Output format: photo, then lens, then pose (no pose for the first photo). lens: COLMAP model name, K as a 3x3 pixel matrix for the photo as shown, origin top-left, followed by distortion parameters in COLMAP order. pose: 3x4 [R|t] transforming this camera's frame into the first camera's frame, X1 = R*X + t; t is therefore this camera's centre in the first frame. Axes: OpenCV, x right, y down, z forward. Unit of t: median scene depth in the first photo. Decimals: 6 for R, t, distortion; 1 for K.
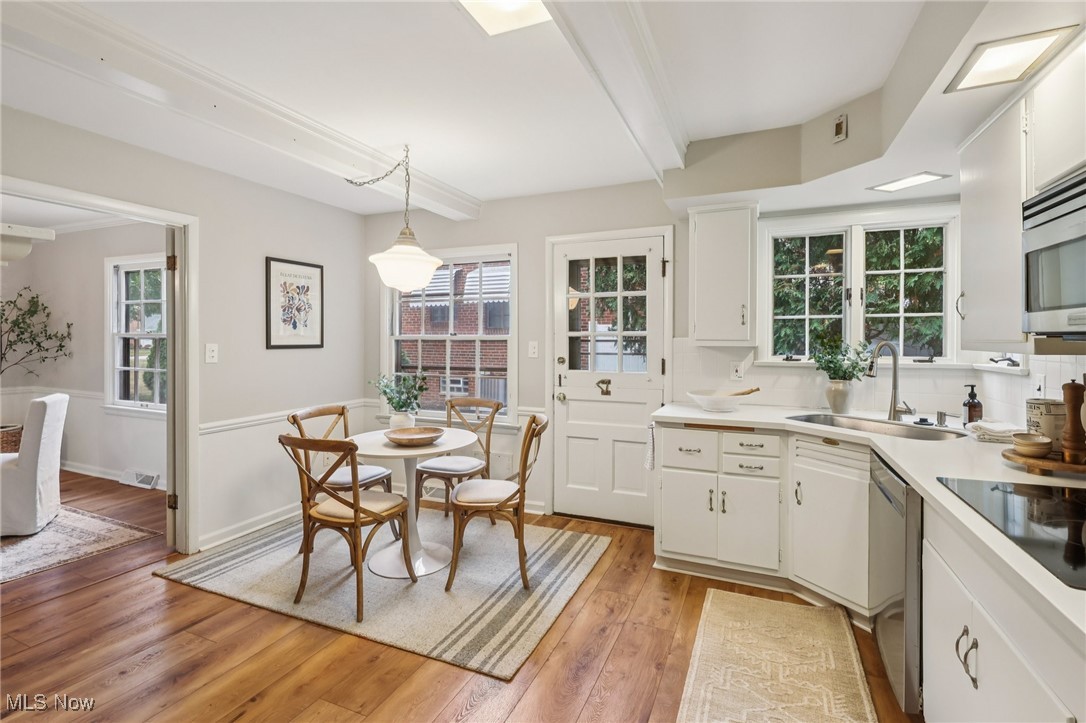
lens RADIAL K [[509.4, 0, 545.5], [0, 509.4, 343.6], [0, 0, 1]] dist [-0.006286, -0.000689]
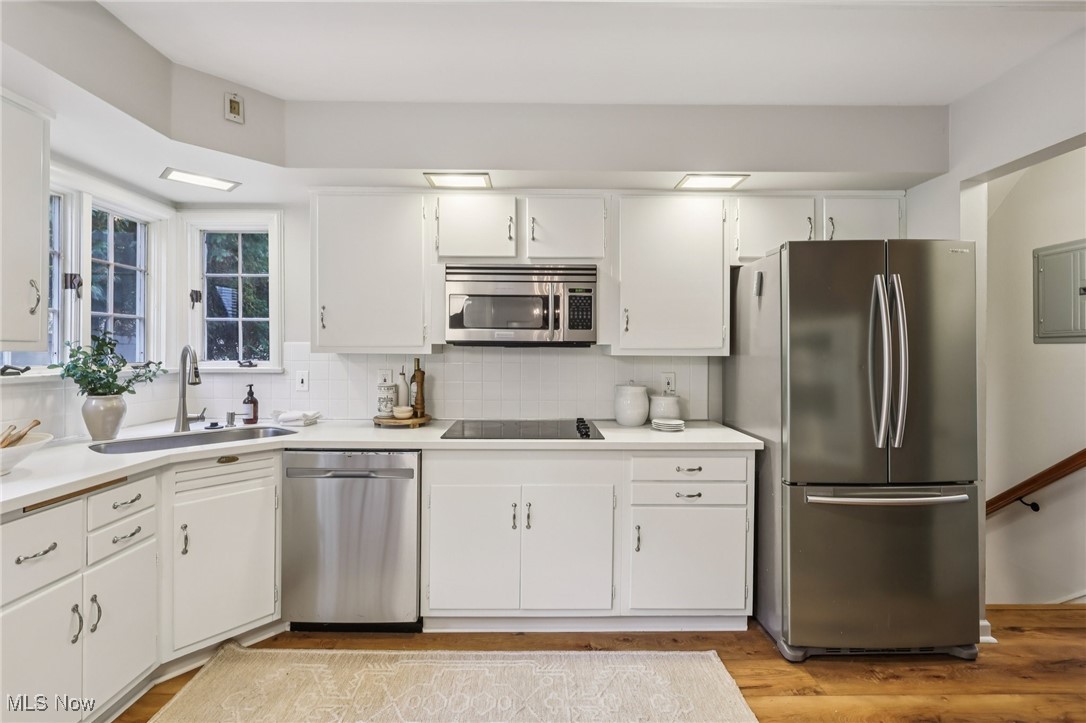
lens RADIAL K [[509.4, 0, 536.0], [0, 509.4, 353.2], [0, 0, 1]] dist [-0.006286, -0.000689]
pose [[-0.397086, -0.007790, 0.917748, -0.429491], [0.000243, 0.999963, 0.008593, 0.001982], [-0.917781, 0.003635, -0.397069, 0.819369]]
